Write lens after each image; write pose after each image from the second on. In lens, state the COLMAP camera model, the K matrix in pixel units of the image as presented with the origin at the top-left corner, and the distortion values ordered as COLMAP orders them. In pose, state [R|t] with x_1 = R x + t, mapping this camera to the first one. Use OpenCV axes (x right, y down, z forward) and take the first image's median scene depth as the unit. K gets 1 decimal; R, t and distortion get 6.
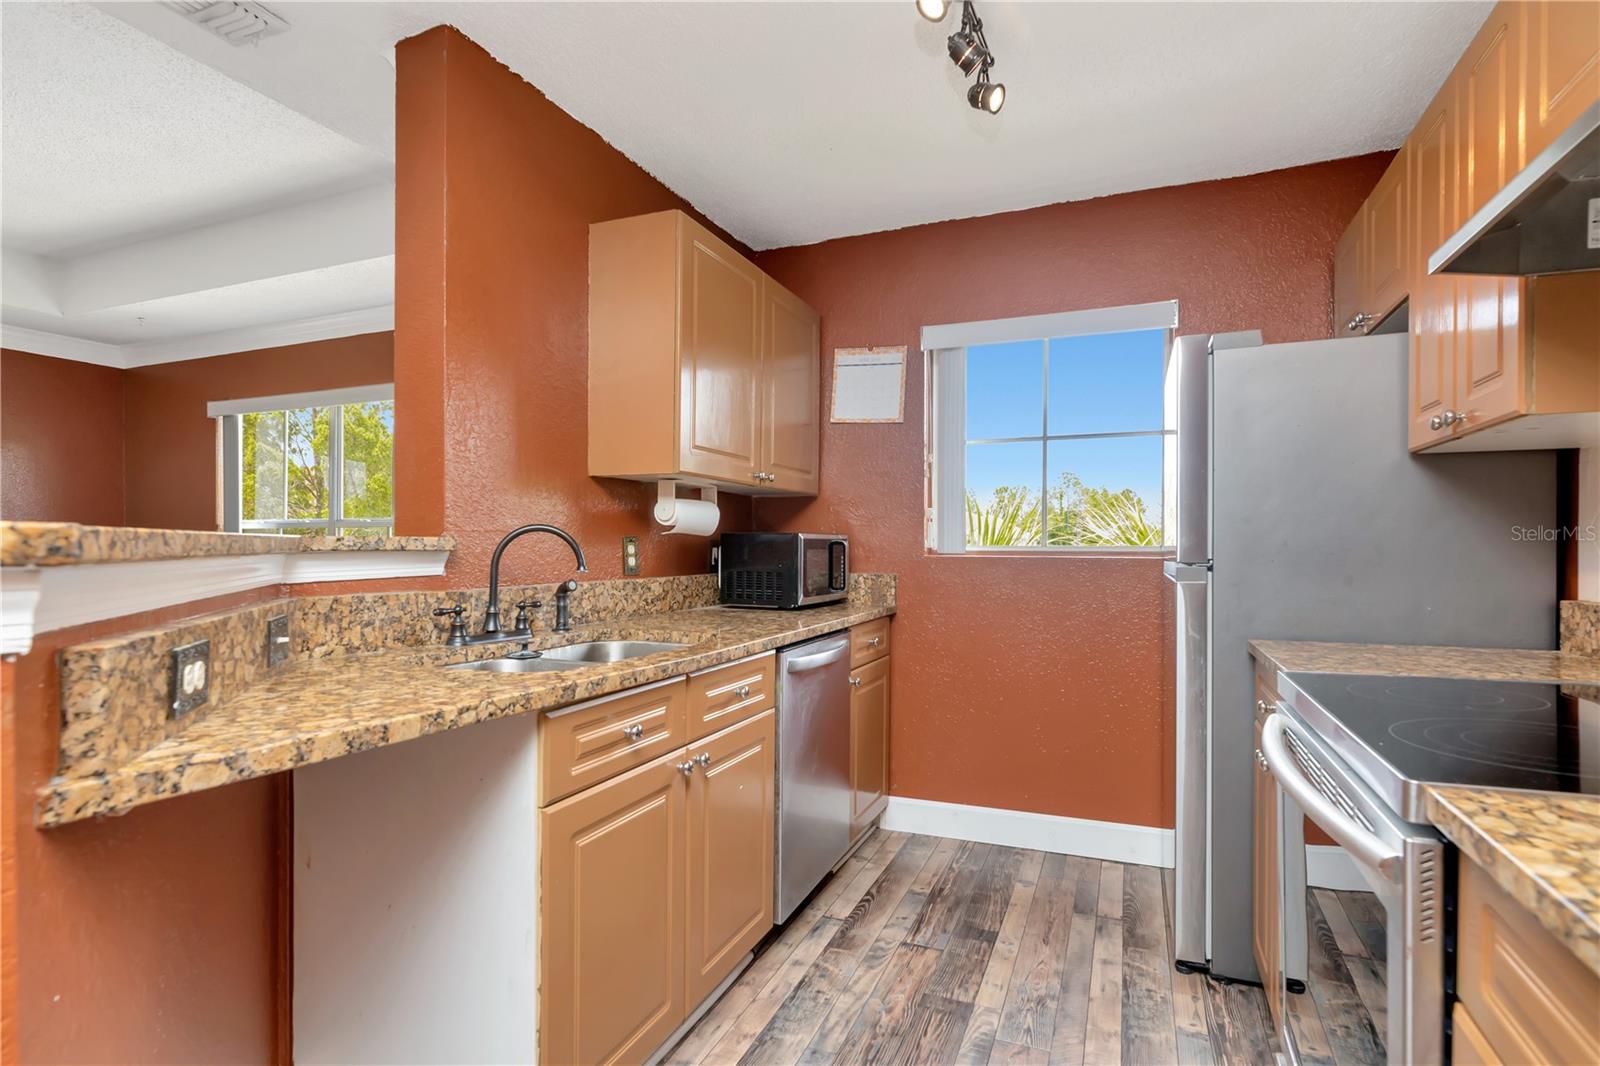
lens RADIAL K [[798.9, 0, 803.8], [0, 798.9, 543.3], [0, 0, 1]] dist [-0.003076, -0.000833]
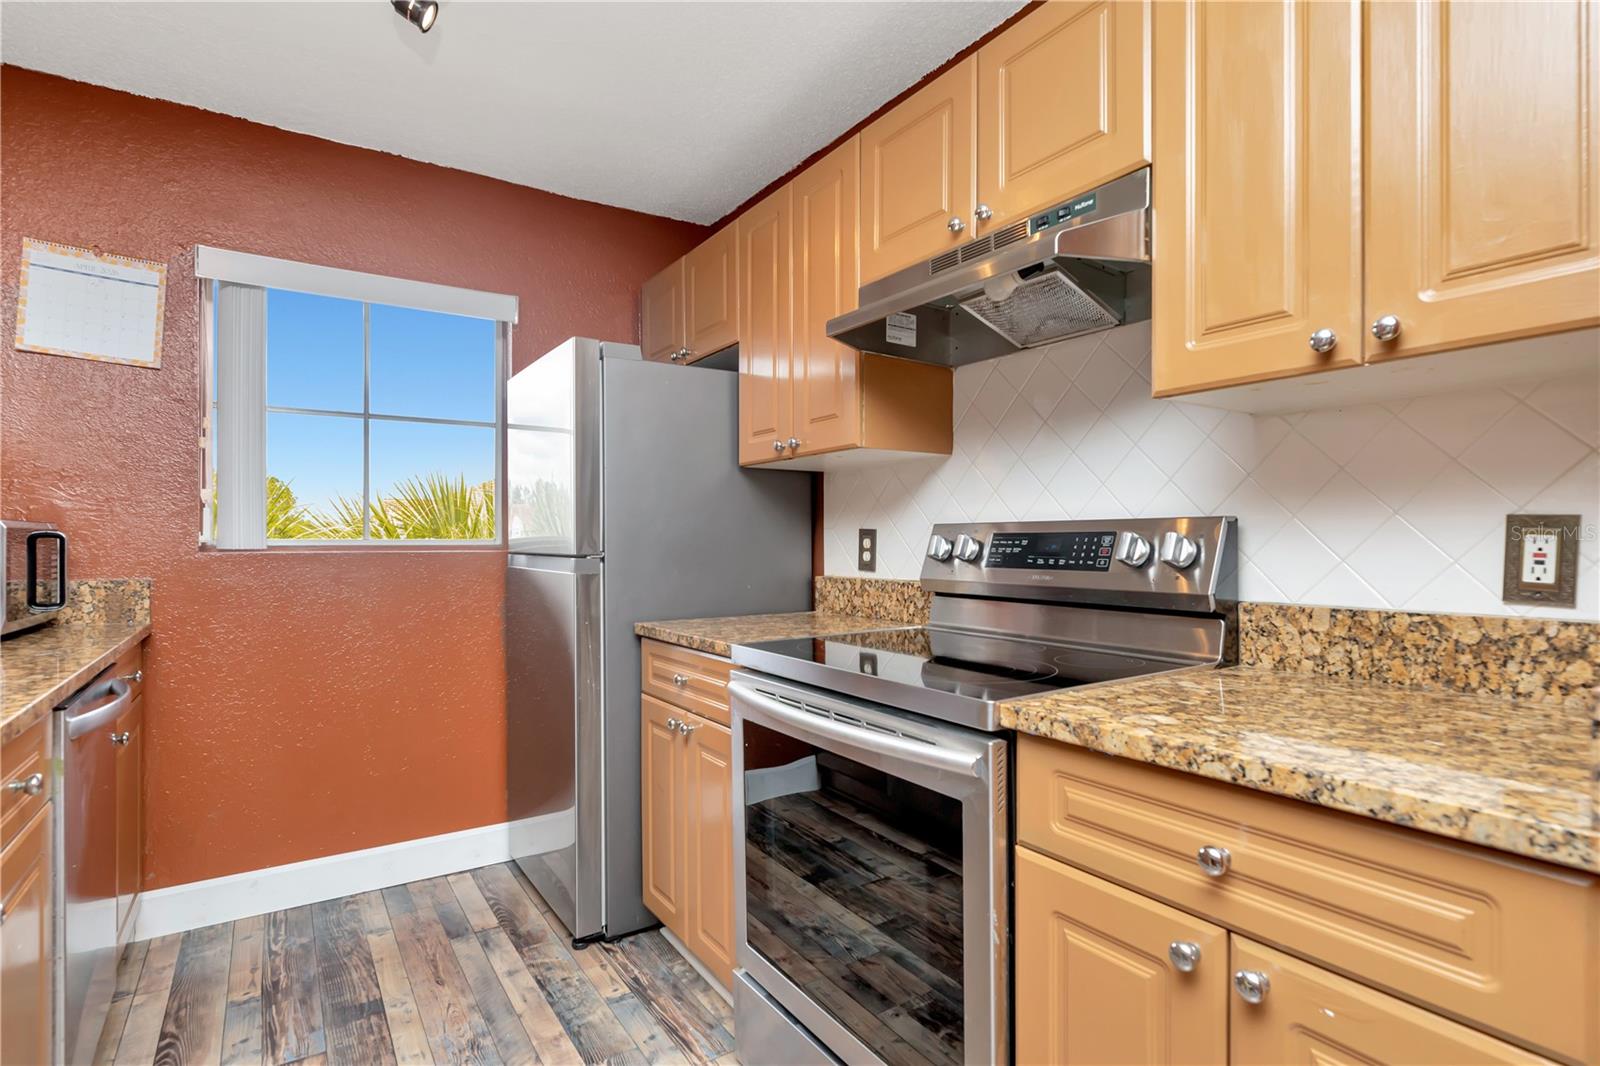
lens RADIAL K [[798.9, 0, 805.6], [0, 798.9, 536.6], [0, 0, 1]] dist [-0.003076, -0.000833]
pose [[0.559828, 0.001331, 0.828608, -0.209307], [-0.000567, 0.999999, -0.001223, 0.001359], [-0.828609, 0.000215, 0.559828, 0.163102]]
